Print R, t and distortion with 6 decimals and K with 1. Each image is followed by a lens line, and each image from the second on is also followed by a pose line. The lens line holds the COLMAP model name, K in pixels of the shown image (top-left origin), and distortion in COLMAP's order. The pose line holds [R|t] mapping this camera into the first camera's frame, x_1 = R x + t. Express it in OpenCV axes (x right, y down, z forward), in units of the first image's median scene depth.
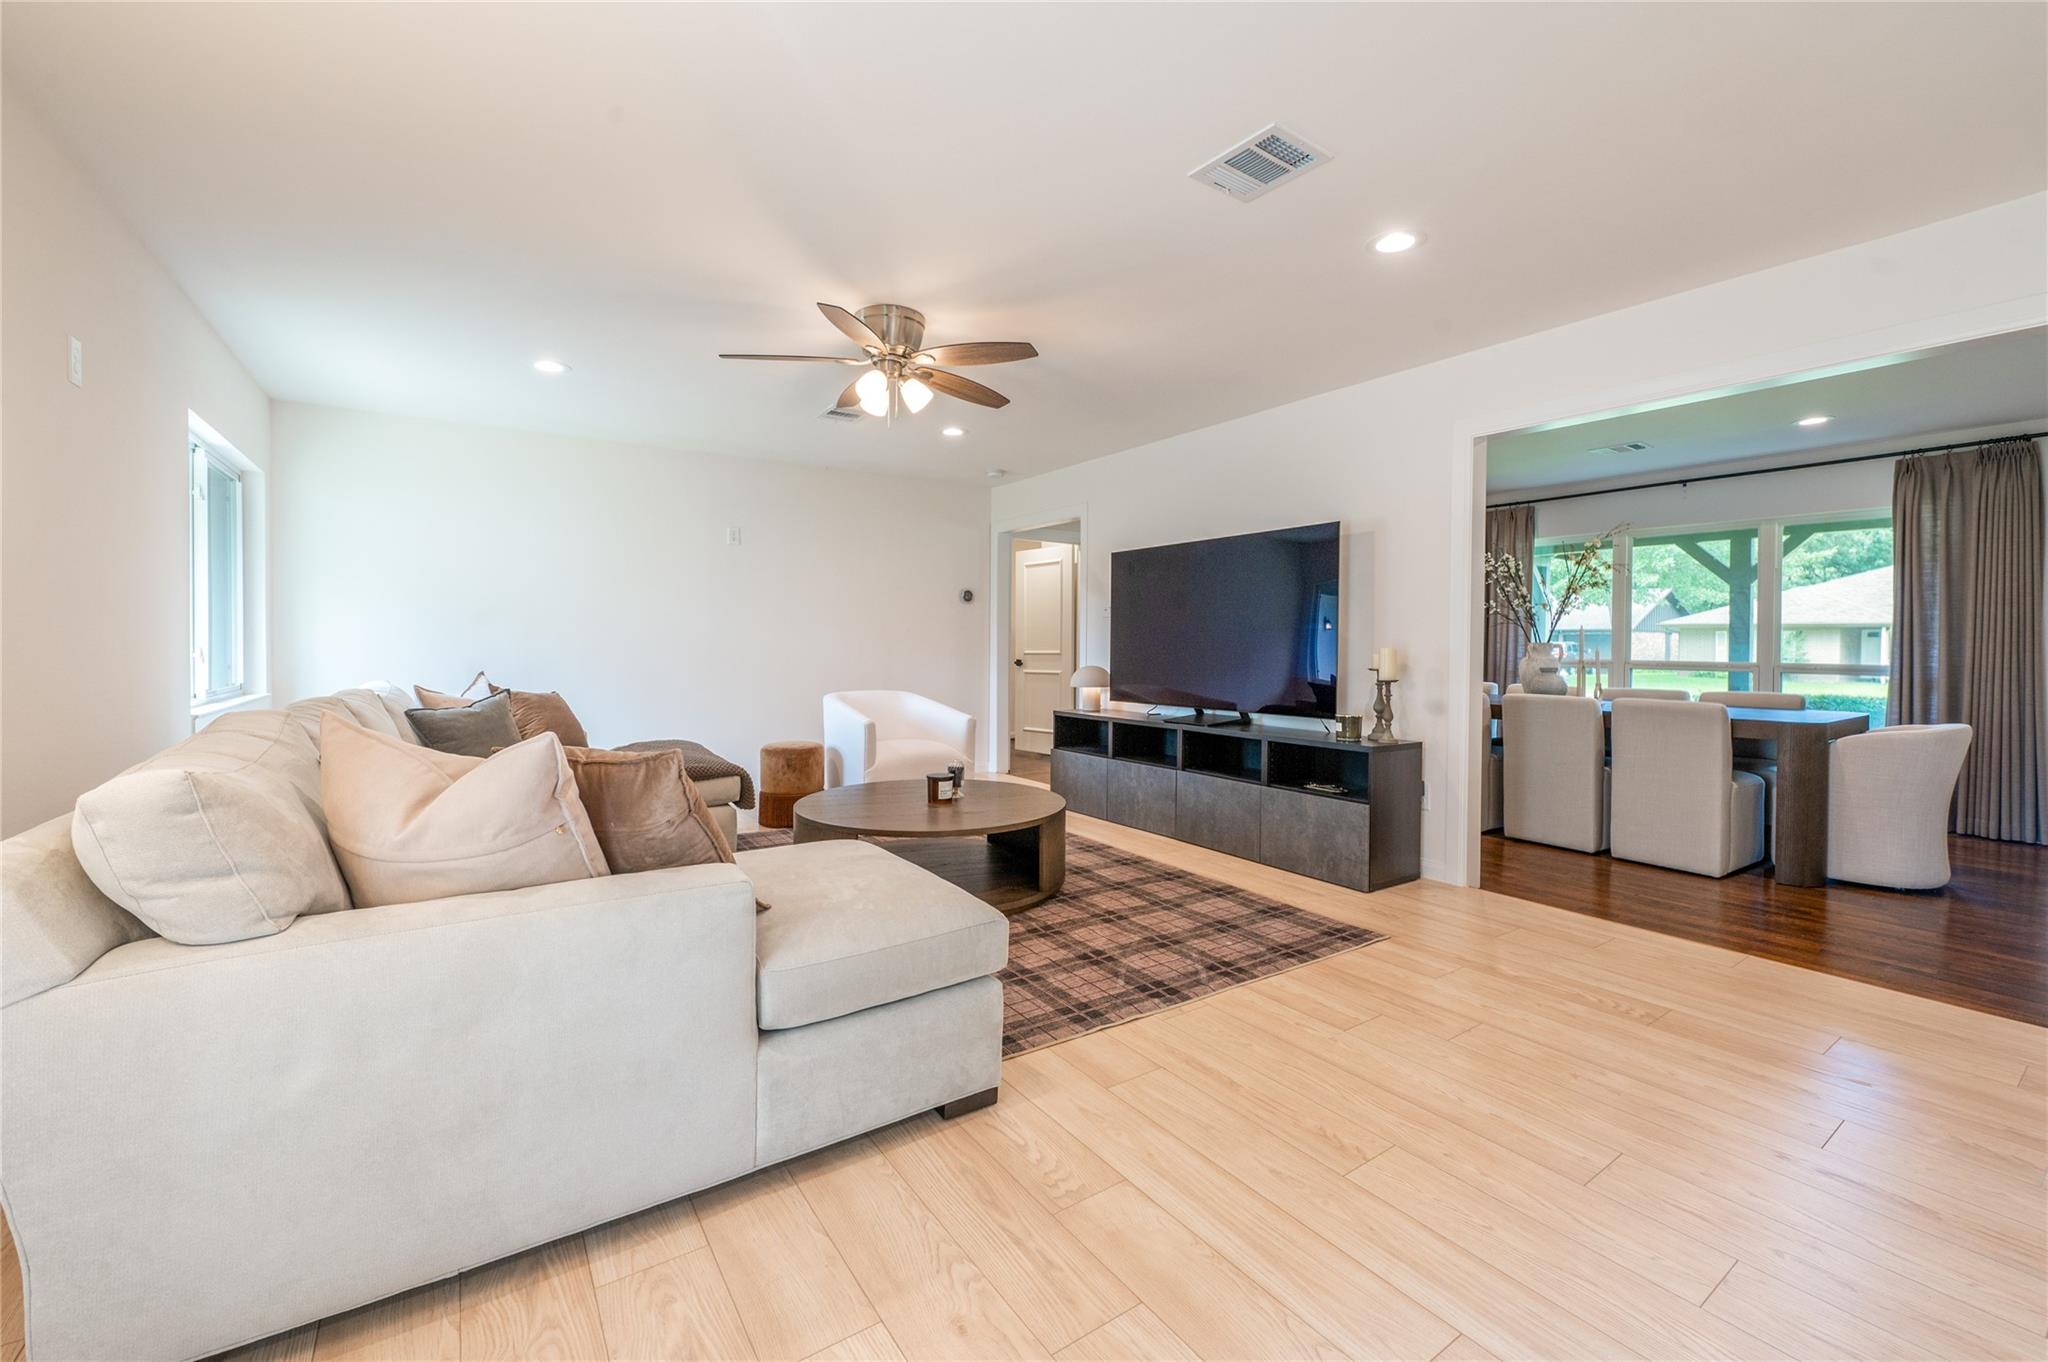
lens RADIAL K [[828.9, 0, 1010.7], [0, 828.9, 644.8], [0, 0, 1]] dist [-0.007584, 0.000323]
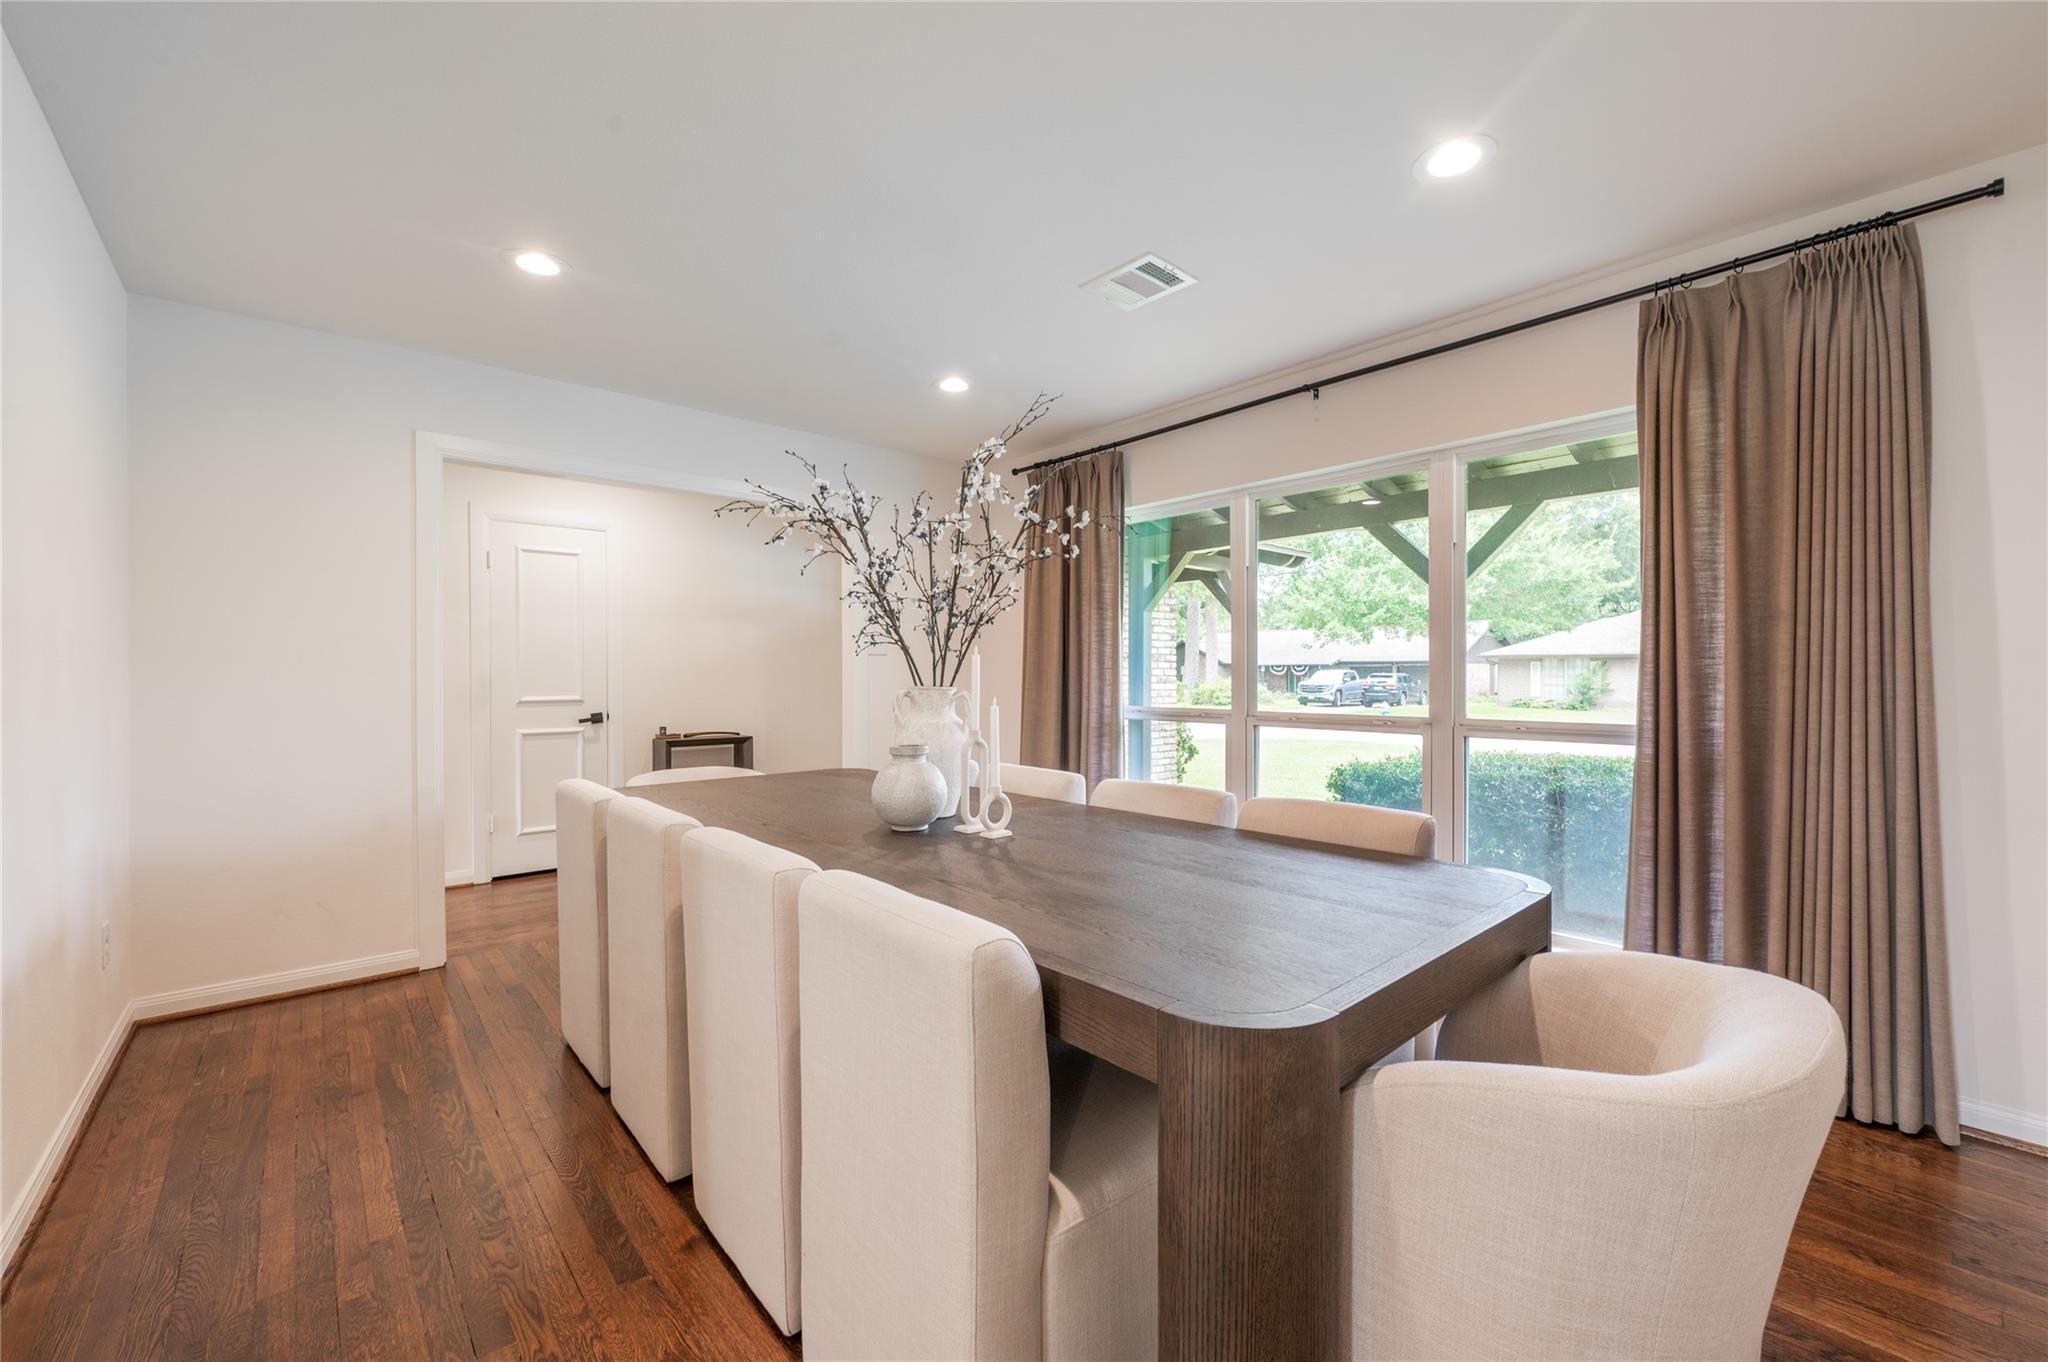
lens RADIAL K [[828.9, 0, 1019.7], [0, 828.9, 671.2], [0, 0, 1]] dist [-0.007584, 0.000323]
pose [[0.990490, -0.006582, 0.137428, 0.670633], [0.007889, 0.999929, -0.008972, -0.006160], [-0.137359, 0.009970, 0.990471, 0.592695]]
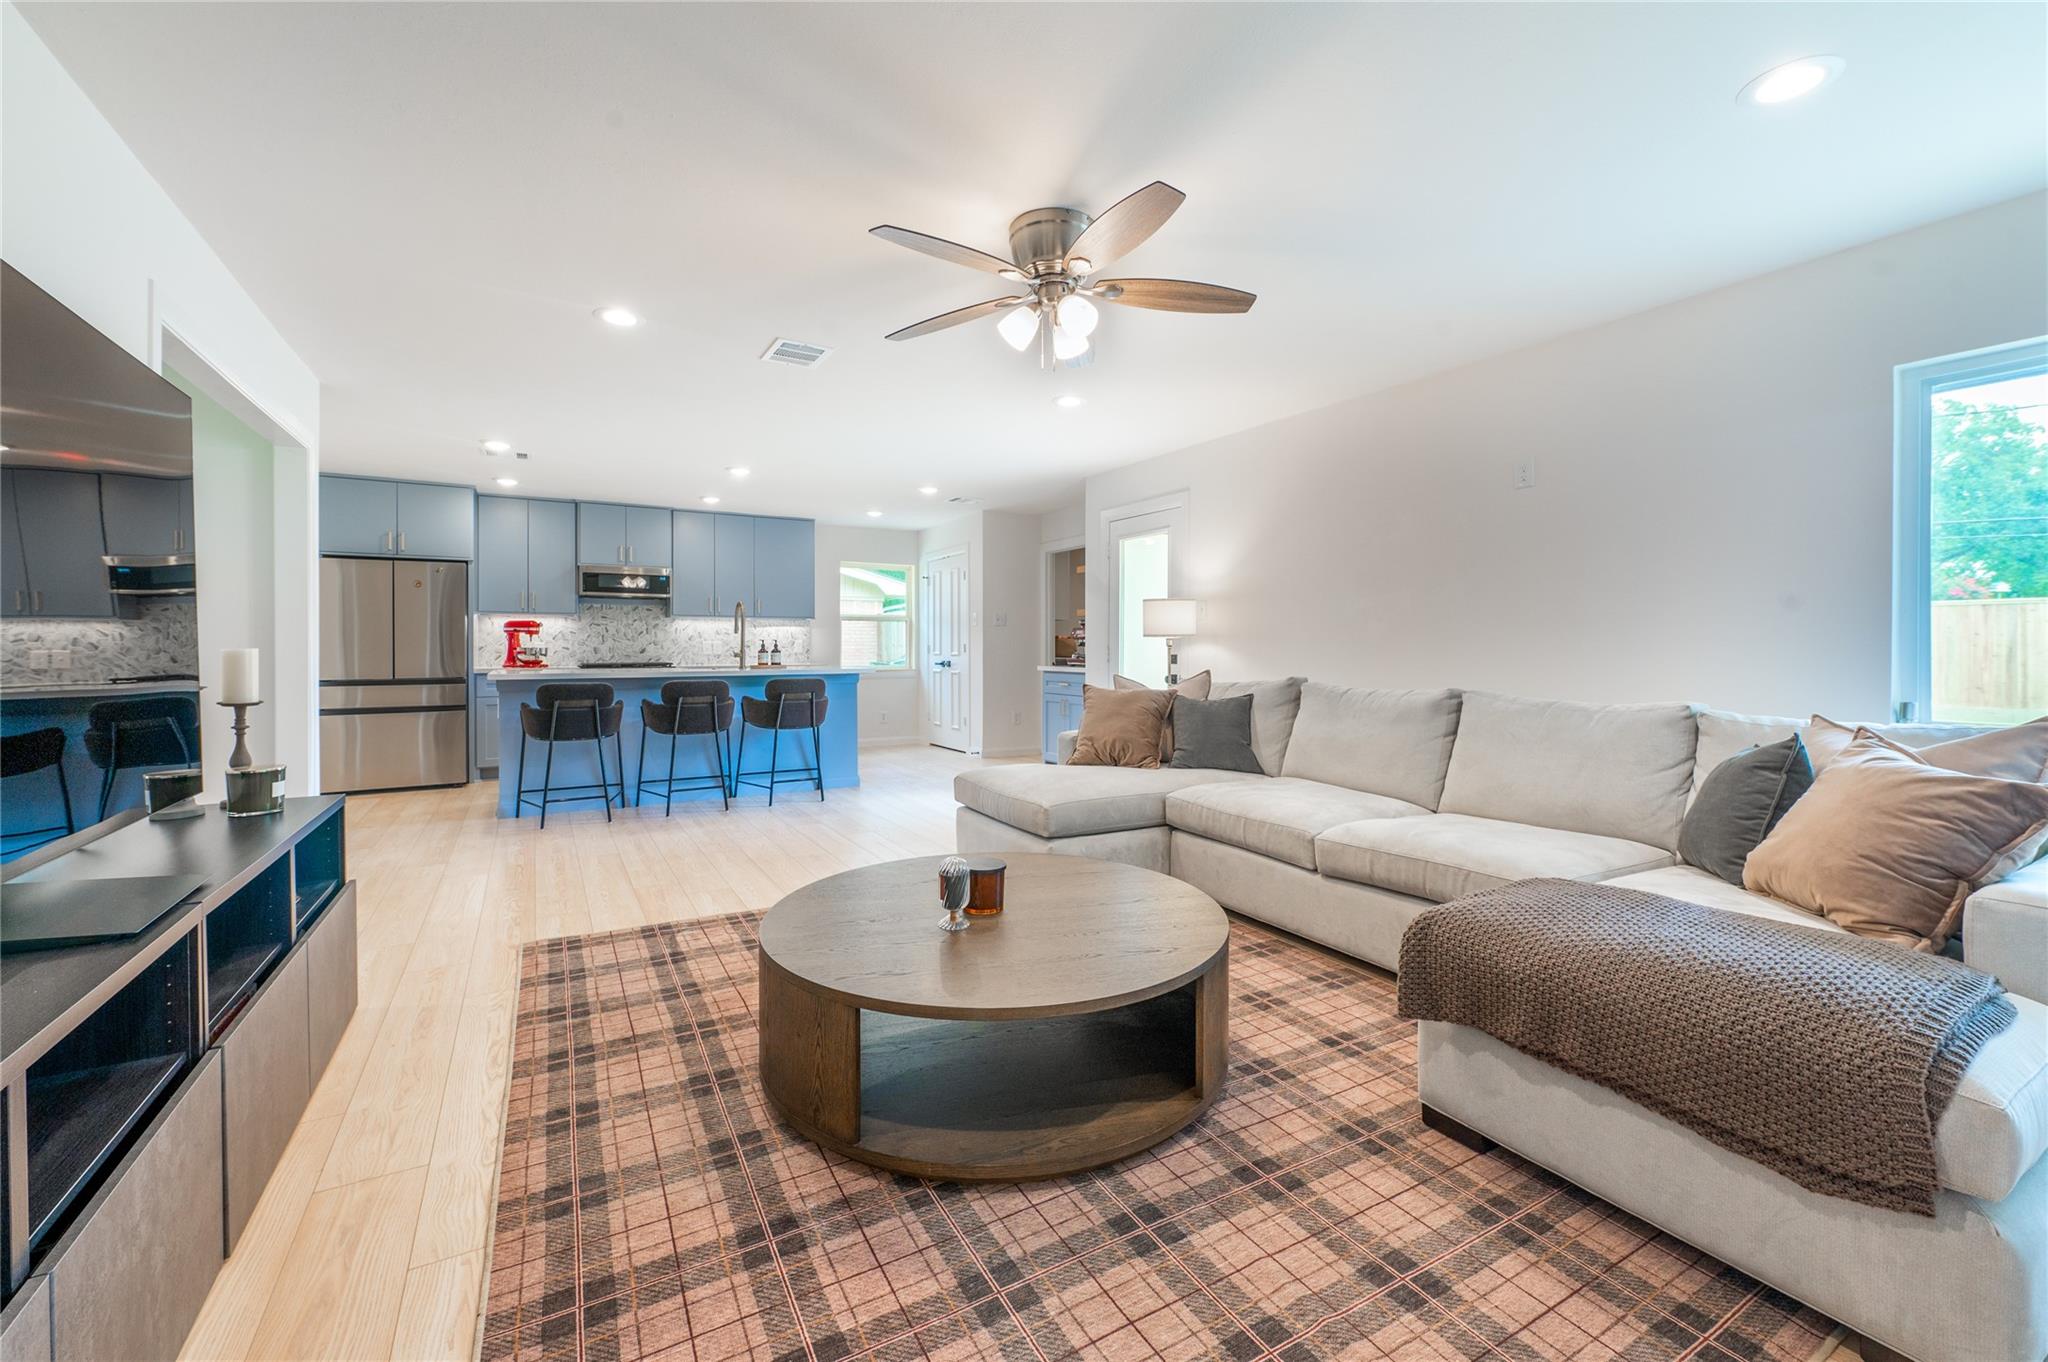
lens RADIAL K [[828.9, 0, 1023.9], [0, 828.9, 655.5], [0, 0, 1]] dist [-0.007584, 0.000323]
pose [[-0.998136, -0.004338, 0.060874, -0.114637], [-0.003468, 0.999891, 0.014385, -0.001117], [-0.060929, 0.014147, -0.998042, 1.179852]]
